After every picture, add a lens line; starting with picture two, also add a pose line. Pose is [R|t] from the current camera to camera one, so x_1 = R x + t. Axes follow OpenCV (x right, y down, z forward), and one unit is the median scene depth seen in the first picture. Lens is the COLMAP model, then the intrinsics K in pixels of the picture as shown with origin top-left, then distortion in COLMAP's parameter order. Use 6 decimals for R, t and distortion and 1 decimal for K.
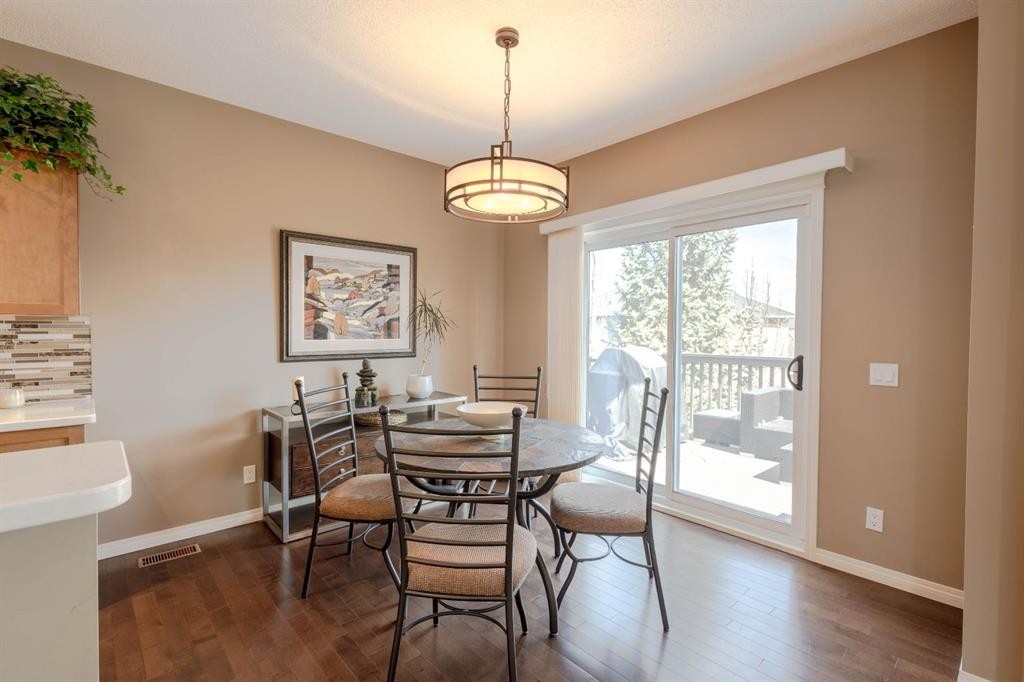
lens RADIAL K [[471.3, 0, 509.8], [0, 471.3, 340.6], [0, 0, 1]] dist [0.014219, 0.000730]
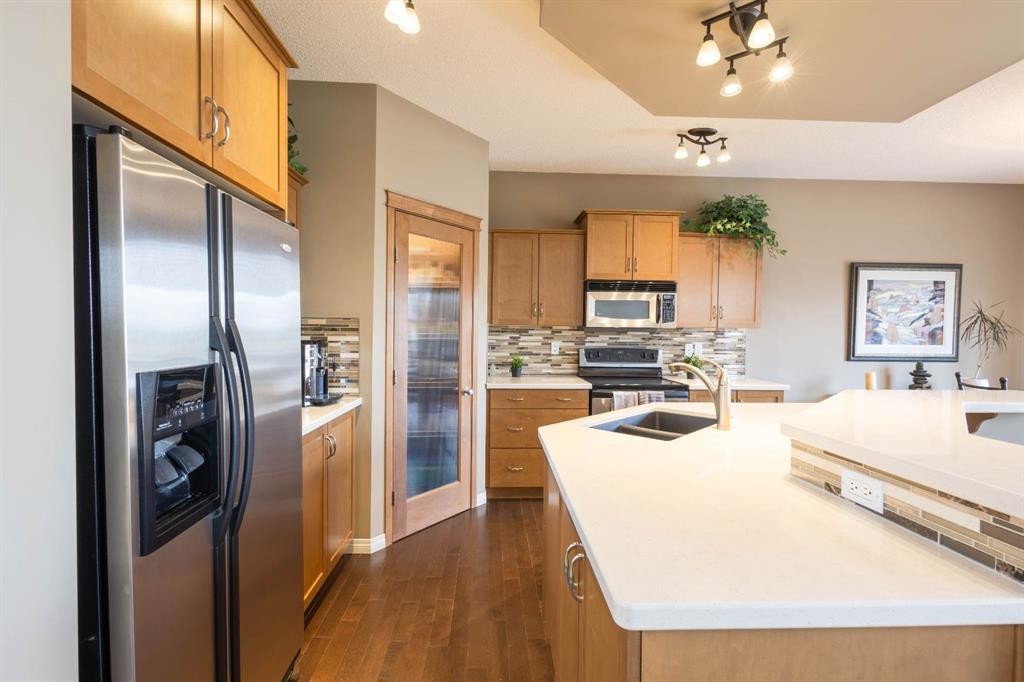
lens RADIAL K [[471.3, 0, 512.5], [0, 471.3, 336.0], [0, 0, 1]] dist [0.014219, 0.000730]
pose [[0.785121, 0.011933, -0.619228, -0.370579], [-0.021261, 0.999744, -0.007692, 0.005171], [0.618977, 0.019205, 0.785174, -0.601222]]
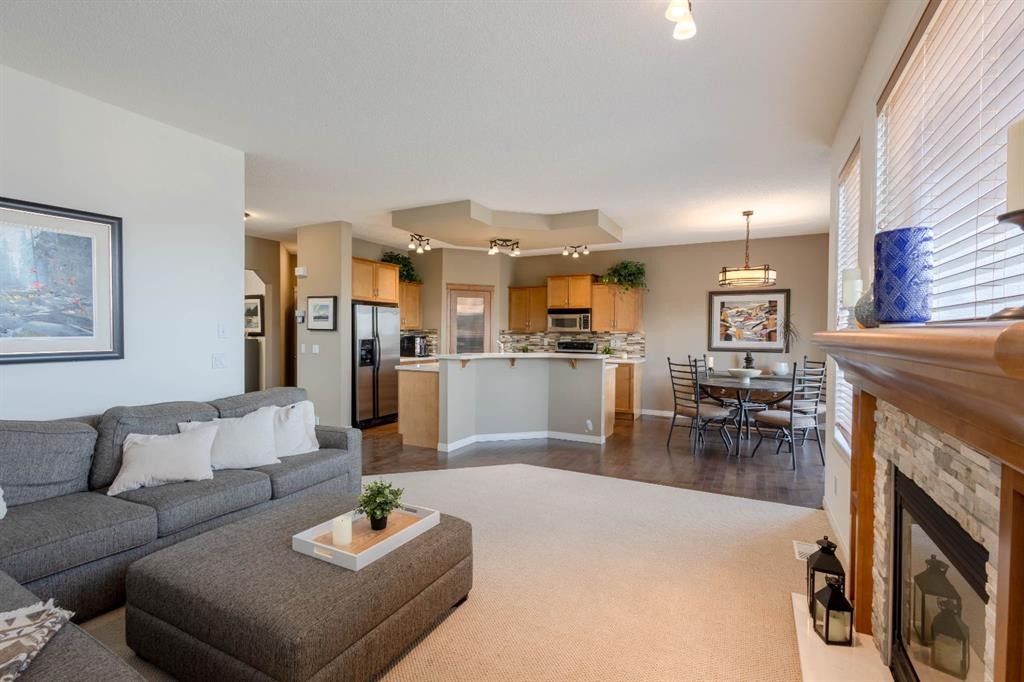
lens RADIAL K [[471.3, 0, 509.7], [0, 471.3, 341.6], [0, 0, 1]] dist [0.014219, 0.000730]
pose [[0.353275, 0.017256, -0.935360, 1.179173], [-0.026145, 0.999621, 0.008567, 0.006956], [0.935154, 0.021429, 0.353592, -0.618637]]
